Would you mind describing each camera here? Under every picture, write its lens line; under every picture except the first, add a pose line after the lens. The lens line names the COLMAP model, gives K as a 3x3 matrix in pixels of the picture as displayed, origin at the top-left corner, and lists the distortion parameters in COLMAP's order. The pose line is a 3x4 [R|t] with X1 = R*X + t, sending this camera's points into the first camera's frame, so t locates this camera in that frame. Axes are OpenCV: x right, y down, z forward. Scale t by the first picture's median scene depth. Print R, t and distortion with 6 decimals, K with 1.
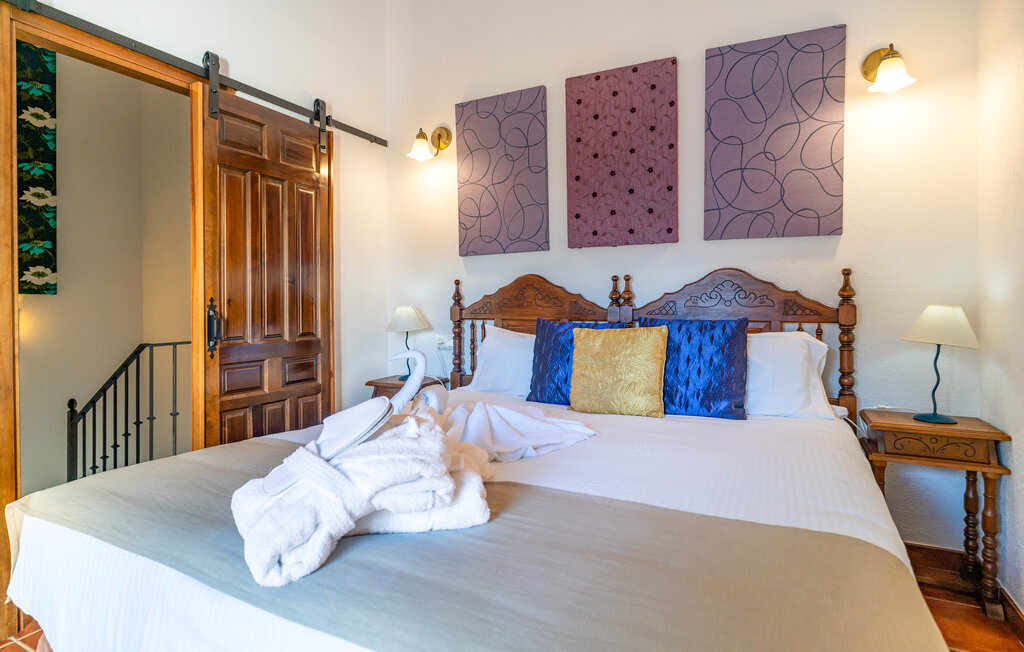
lens RADIAL K [[510.6, 0, 511.9], [0, 510.6, 313.2], [0, 0, 1]] dist [-0.028195, -0.000743]
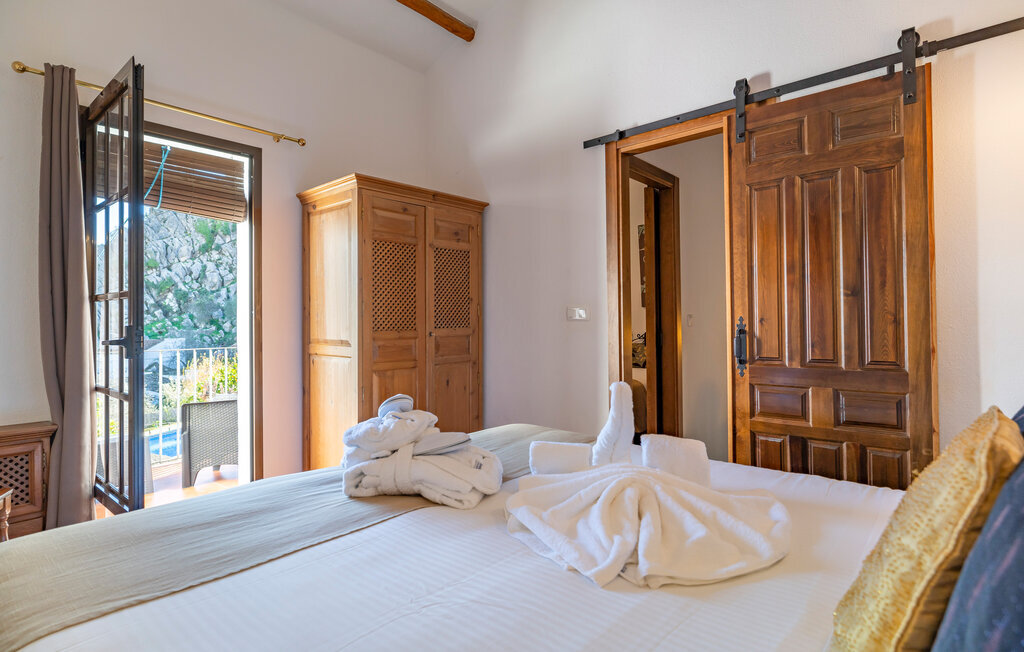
lens RADIAL K [[510.6, 0, 511.9], [0, 510.6, 313.2], [0, 0, 1]] dist [-0.028195, -0.000743]
pose [[-0.246249, -0.005149, -0.969193, 0.492593], [0.001766, 0.999982, -0.005761, -0.031702], [0.969205, -0.003130, -0.246236, 0.753299]]
